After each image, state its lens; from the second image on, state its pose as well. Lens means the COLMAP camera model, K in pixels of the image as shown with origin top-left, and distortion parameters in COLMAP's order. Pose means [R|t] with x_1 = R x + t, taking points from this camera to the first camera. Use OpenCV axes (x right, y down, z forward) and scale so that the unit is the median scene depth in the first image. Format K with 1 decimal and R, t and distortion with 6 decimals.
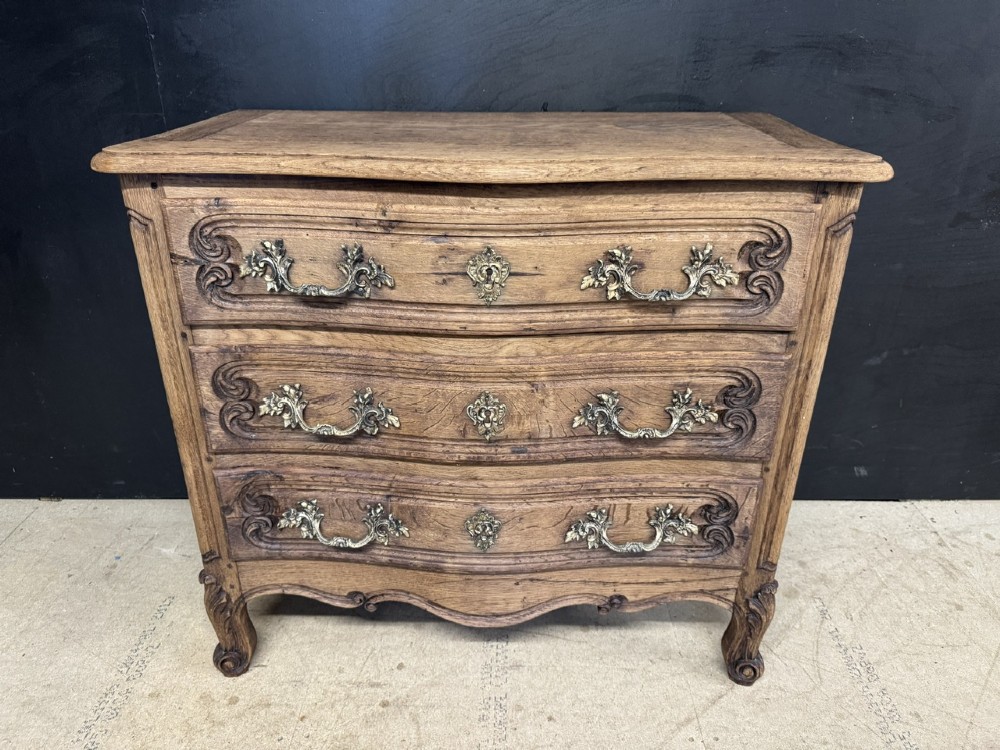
lens RADIAL K [[709.9, 0, 496.8], [0, 709.9, 376.7], [0, 0, 1]] dist [0.170798, -0.373342]
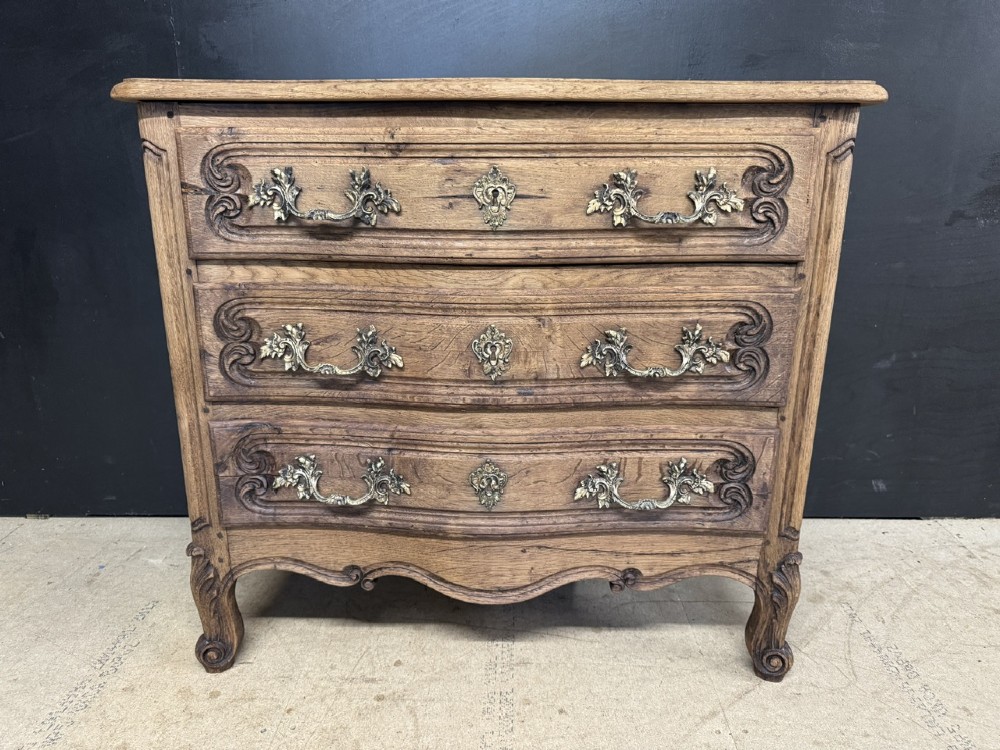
lens RADIAL K [[709.9, 0, 496.8], [0, 709.9, 376.7], [0, 0, 1]] dist [0.170798, -0.373342]
pose [[0.999993, -0.000866, -0.003506, -0.004817], [0.000280, 0.986496, -0.163787, 0.252542], [0.003601, 0.163785, 0.986489, 0.041867]]
